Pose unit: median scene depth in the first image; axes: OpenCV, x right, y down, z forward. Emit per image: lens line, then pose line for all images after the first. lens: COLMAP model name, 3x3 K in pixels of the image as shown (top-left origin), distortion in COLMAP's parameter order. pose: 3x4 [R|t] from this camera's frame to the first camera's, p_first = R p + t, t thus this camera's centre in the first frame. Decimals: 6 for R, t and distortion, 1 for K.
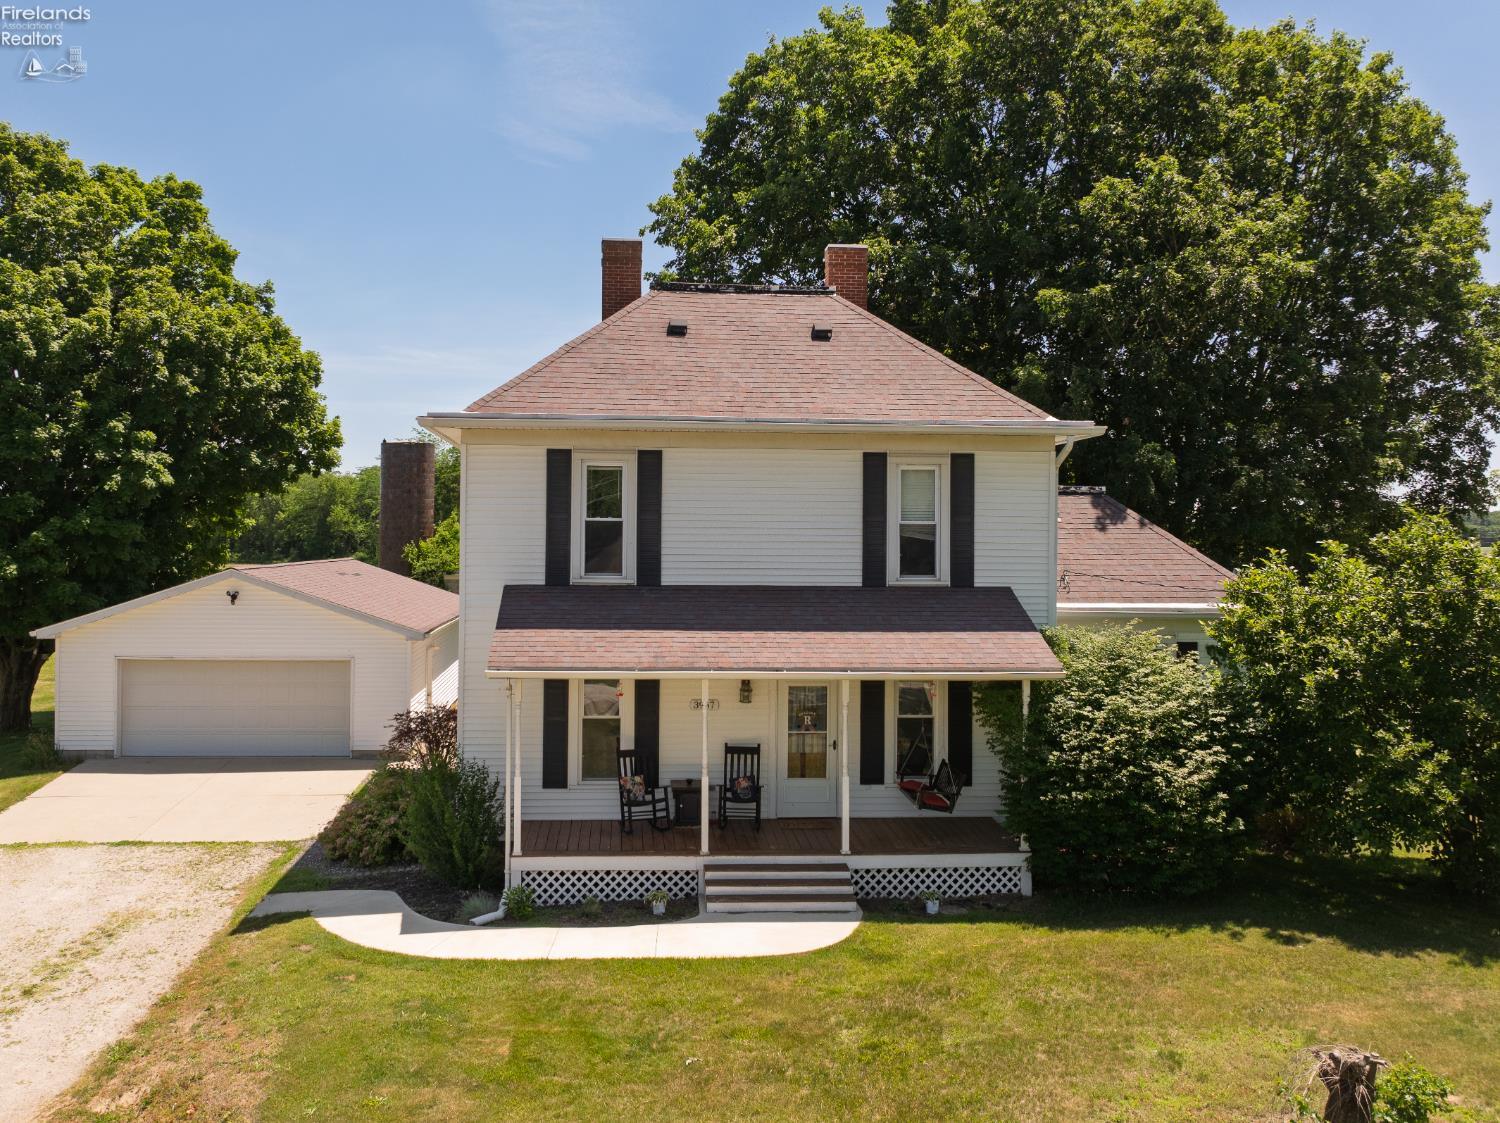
lens RADIAL K [[1254.4, 0, 628.2], [0, 1254.4, 534.6], [0, 0, 1]] dist [-0.040479, -0.001486]
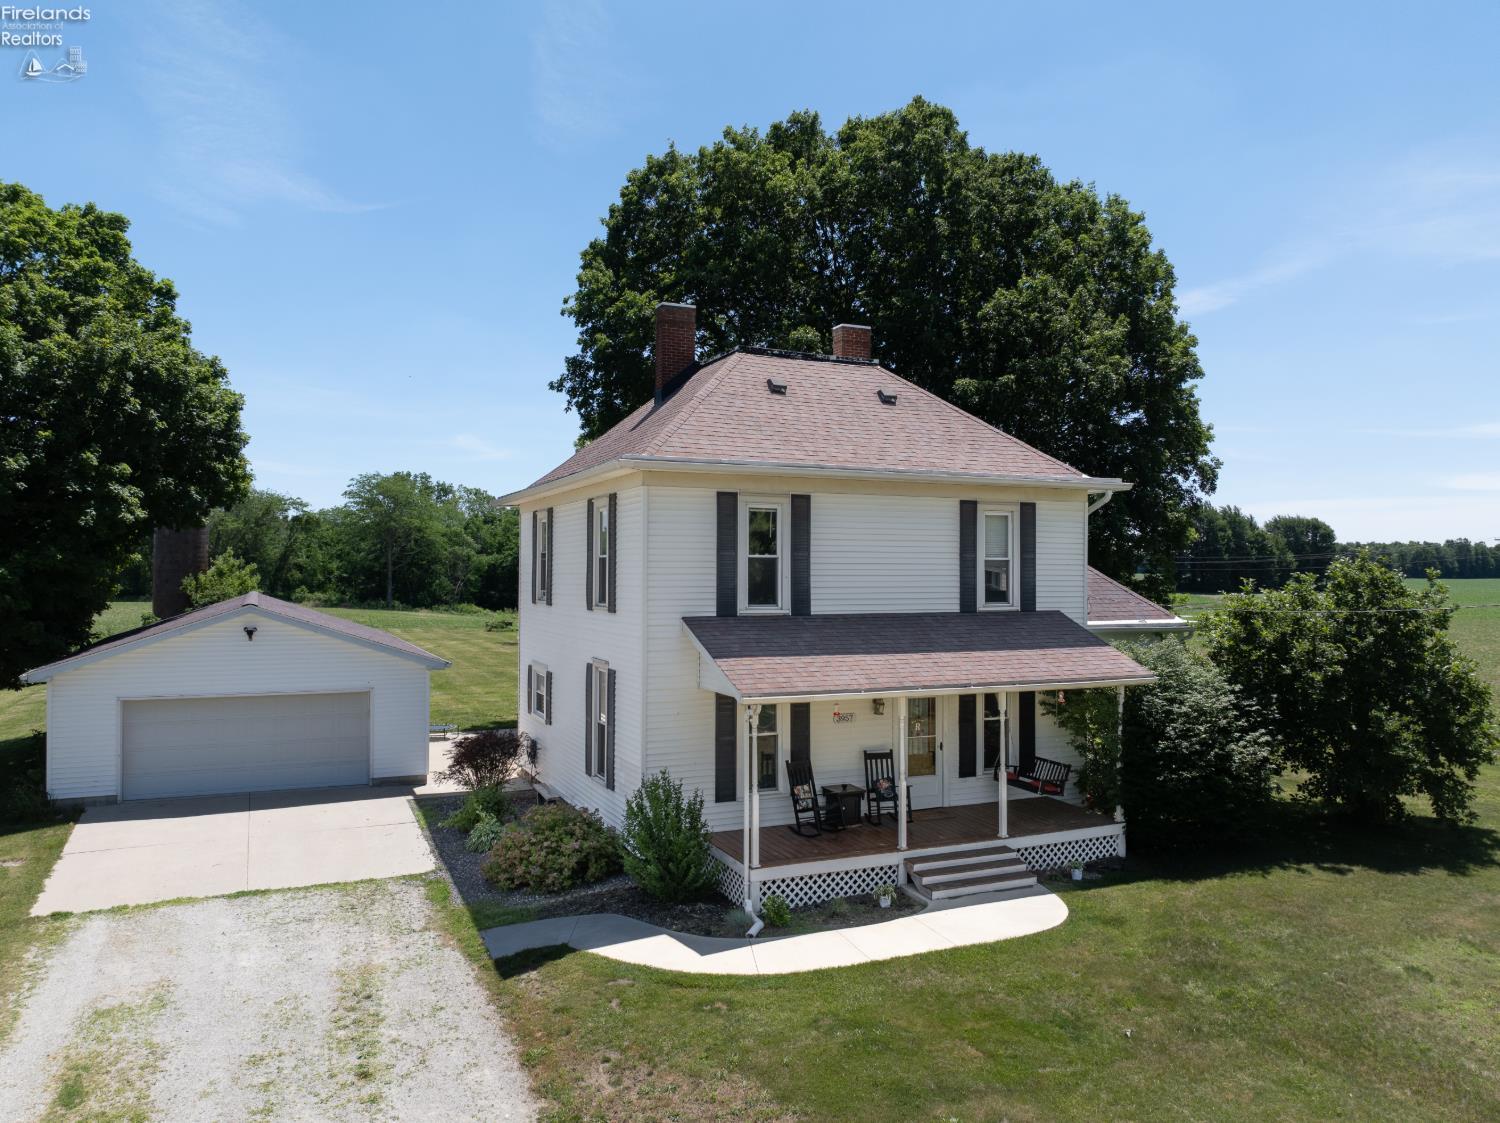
lens RADIAL K [[1044.0, 0, 754.5], [0, 1044.0, 566.7], [0, 0, 1]] dist [-0.043349, 0.000849]
pose [[0.938480, -0.003289, 0.345318, -0.349811], [0.003246, 0.999994, 0.000704, -0.003481], [-0.345318, 0.000460, 0.938486, 0.137694]]
